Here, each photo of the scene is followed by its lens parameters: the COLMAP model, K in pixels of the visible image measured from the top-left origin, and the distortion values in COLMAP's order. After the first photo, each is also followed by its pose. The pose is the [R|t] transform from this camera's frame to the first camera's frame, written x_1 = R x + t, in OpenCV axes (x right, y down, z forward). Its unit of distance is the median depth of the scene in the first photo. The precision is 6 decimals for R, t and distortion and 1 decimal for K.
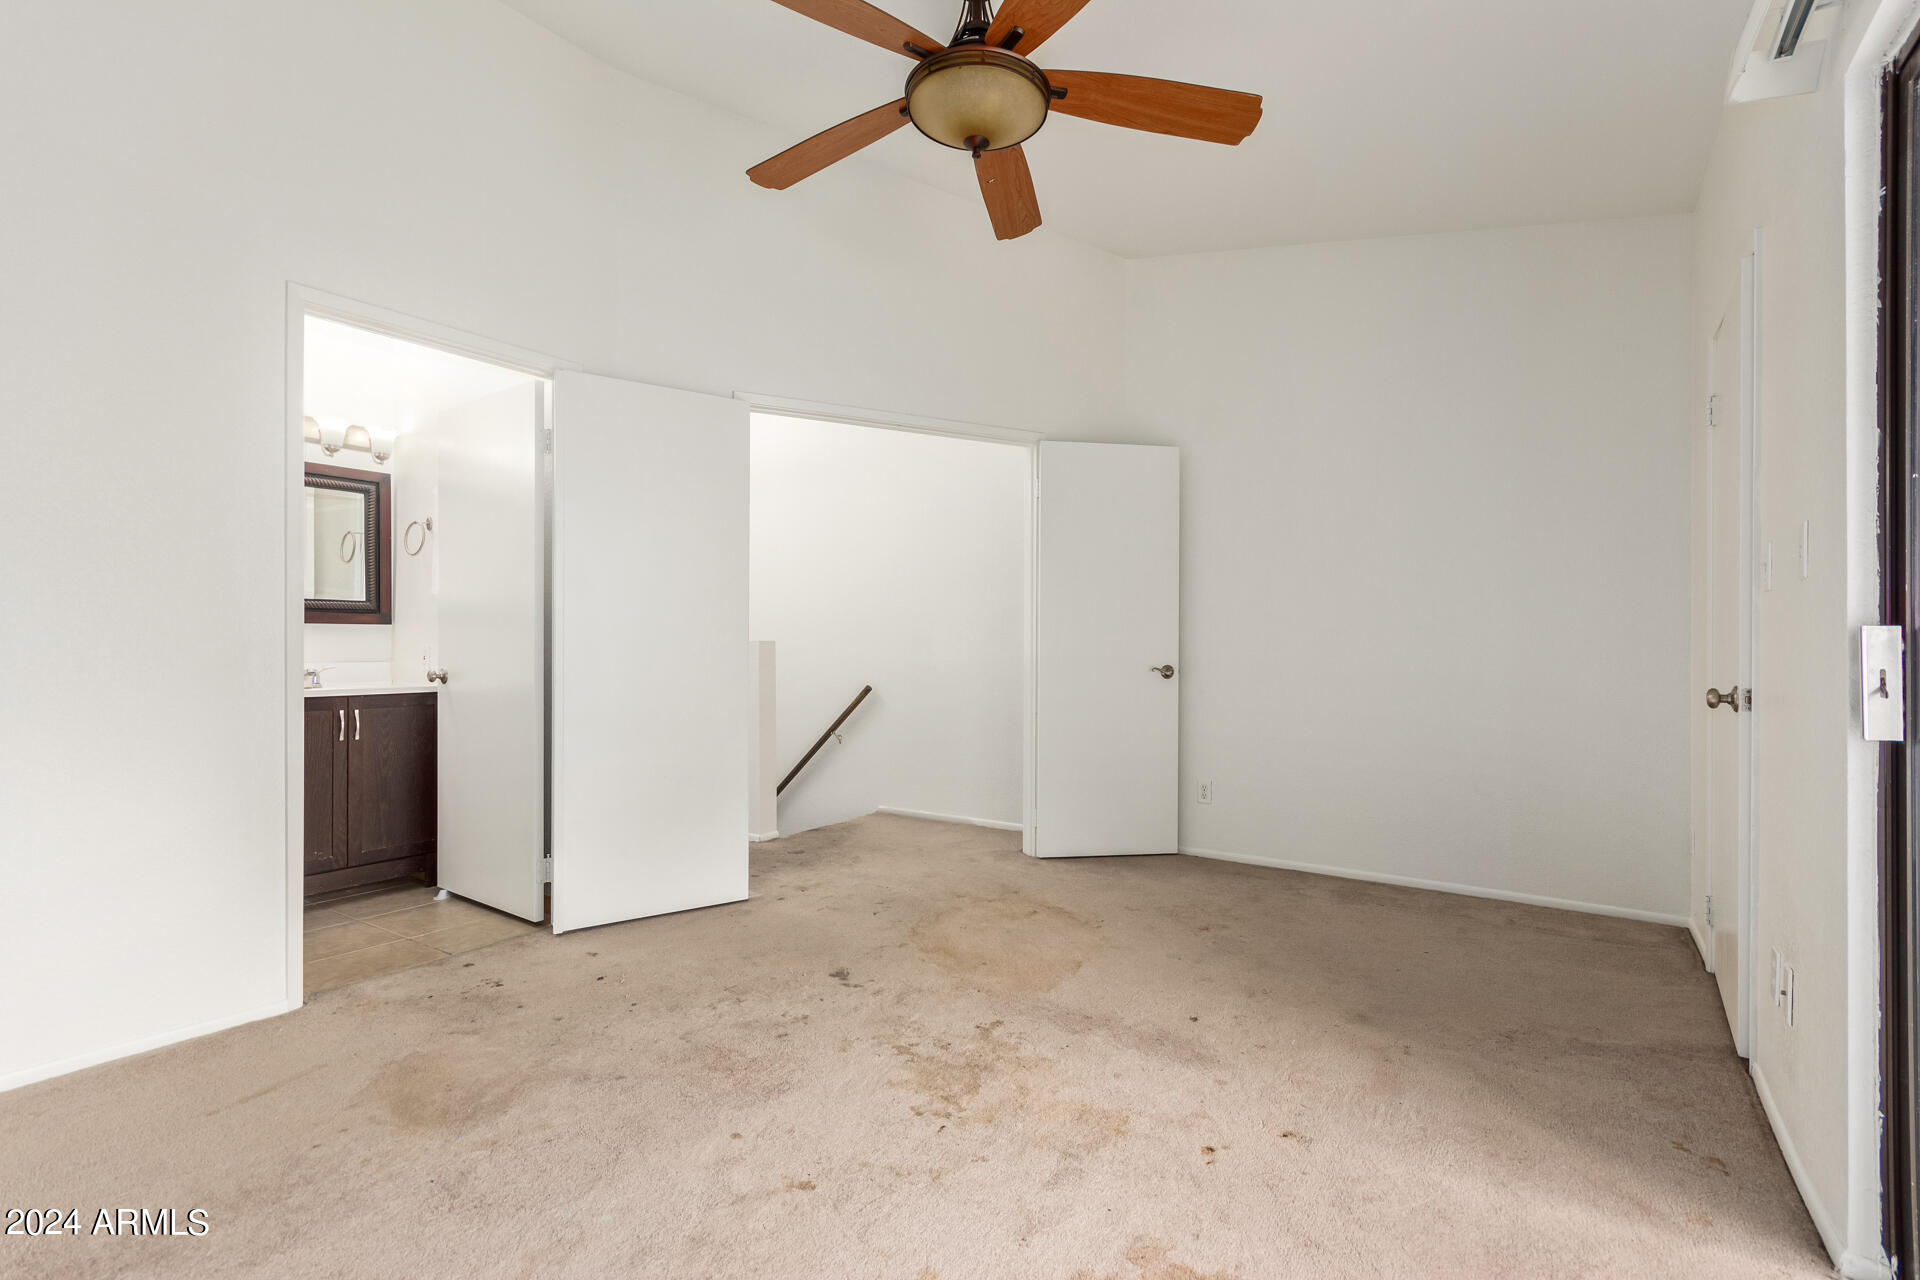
lens RADIAL K [[850.6, 0, 966.2], [0, 850.6, 640.7], [0, 0, 1]] dist [-0.000322, -0.000393]
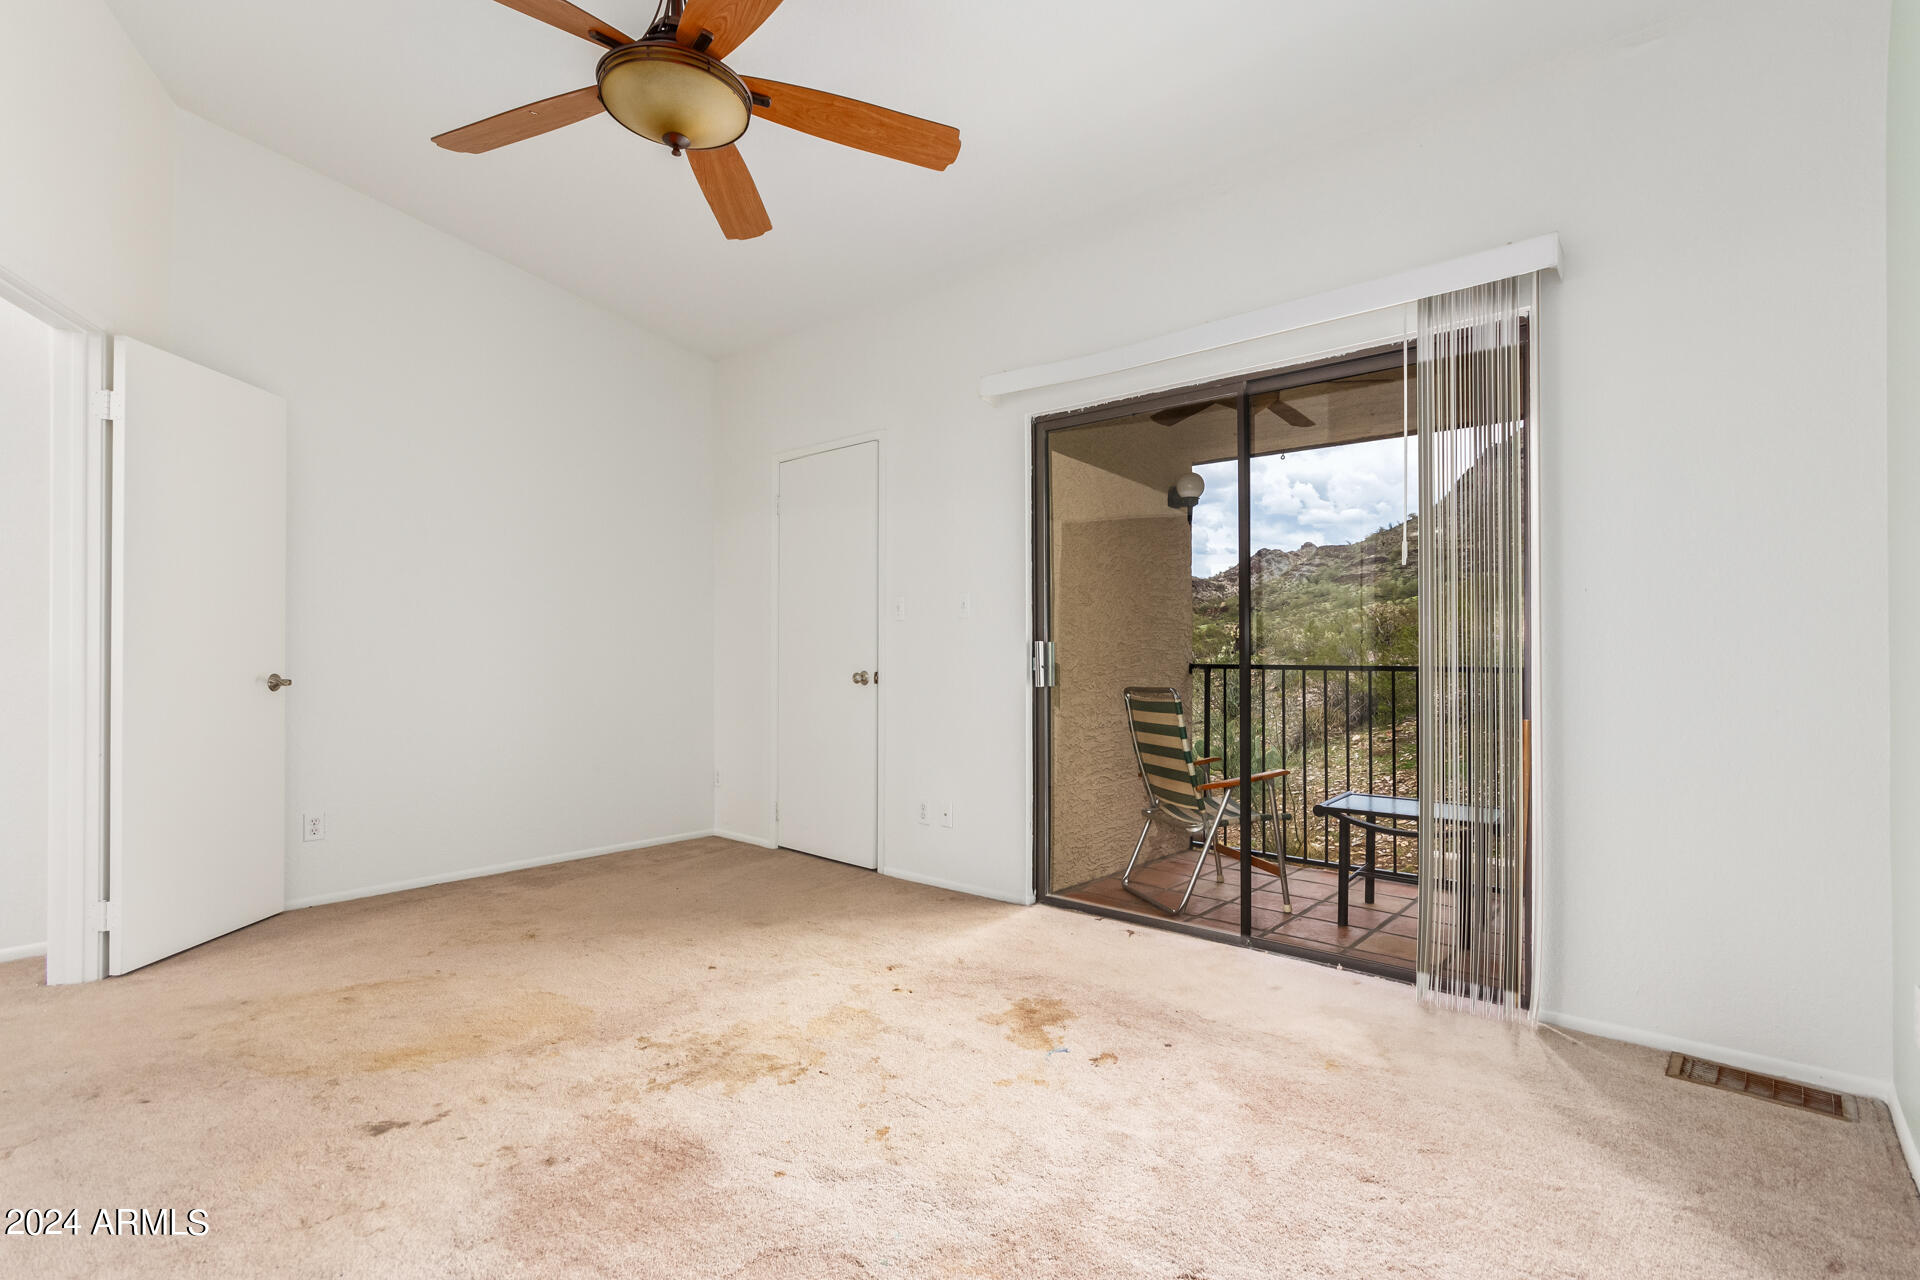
lens RADIAL K [[850.6, 0, 969.3], [0, 850.6, 638.7], [0, 0, 1]] dist [-0.000322, -0.000393]
pose [[0.155809, 0.007377, 0.987760, -0.845293], [-0.005129, 0.999965, -0.006659, -0.005263], [-0.987774, -0.004029, 0.155842, 0.465402]]
